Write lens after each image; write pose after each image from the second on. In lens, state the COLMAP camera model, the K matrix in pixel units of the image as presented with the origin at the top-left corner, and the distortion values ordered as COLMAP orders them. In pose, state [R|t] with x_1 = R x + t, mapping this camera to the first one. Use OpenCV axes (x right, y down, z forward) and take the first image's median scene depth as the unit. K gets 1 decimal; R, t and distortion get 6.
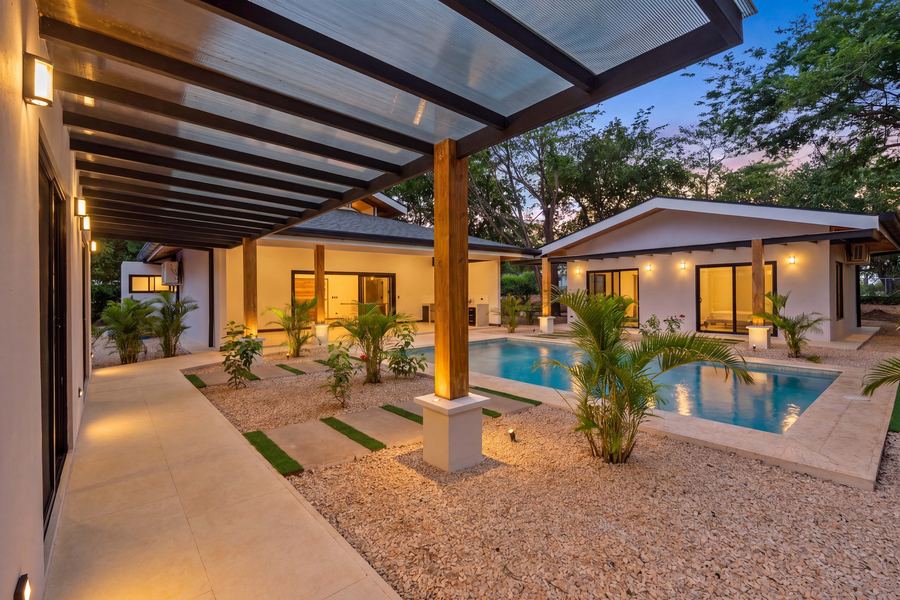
lens RADIAL K [[392.6, 0, 450.0], [0, 392.6, 300.0], [0, 0, 1]] dist [-0.004113, -0.000357]
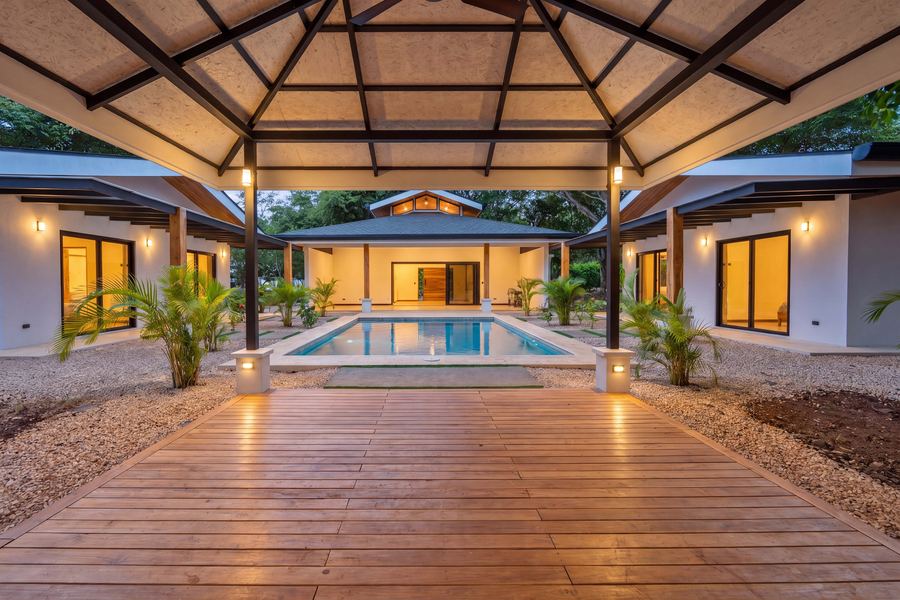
lens RADIAL K [[392.6, 0, 450.0], [0, 392.6, 300.0], [0, 0, 1]] dist [-0.004113, -0.000357]
pose [[0.794878, 0.030153, -0.606019, 0.721407], [-0.011567, 0.999336, 0.034550, 0.009399], [0.606659, -0.020454, 0.794699, 0.053862]]
